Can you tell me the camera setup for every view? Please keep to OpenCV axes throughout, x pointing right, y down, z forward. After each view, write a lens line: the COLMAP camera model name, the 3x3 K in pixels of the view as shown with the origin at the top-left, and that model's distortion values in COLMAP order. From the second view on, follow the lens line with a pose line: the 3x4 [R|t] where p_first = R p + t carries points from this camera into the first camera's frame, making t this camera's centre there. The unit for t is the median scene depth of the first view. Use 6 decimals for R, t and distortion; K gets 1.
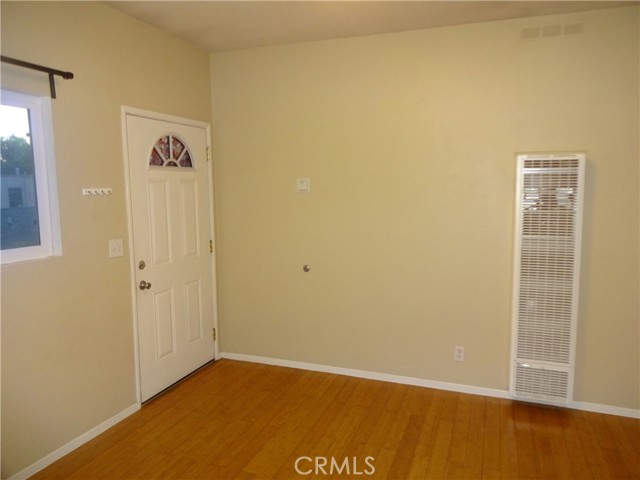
lens RADIAL K [[467.2, 0, 321.9], [0, 467.2, 240.5], [0, 0, 1]] dist [0.003295, 0.004182]
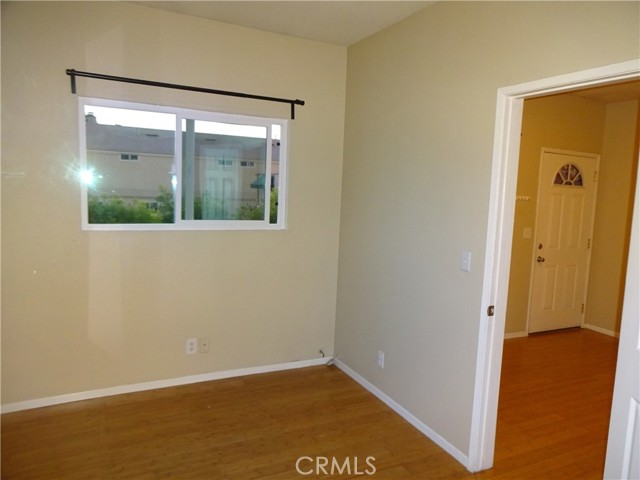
lens RADIAL K [[467.2, 0, 319.0], [0, 467.2, 244.8], [0, 0, 1]] dist [0.003295, 0.004182]
pose [[0.740685, 0.101731, -0.664106, 0.100509], [-0.126788, 0.991874, 0.010531, 0.115359], [0.659781, 0.076400, 0.747564, -0.622244]]
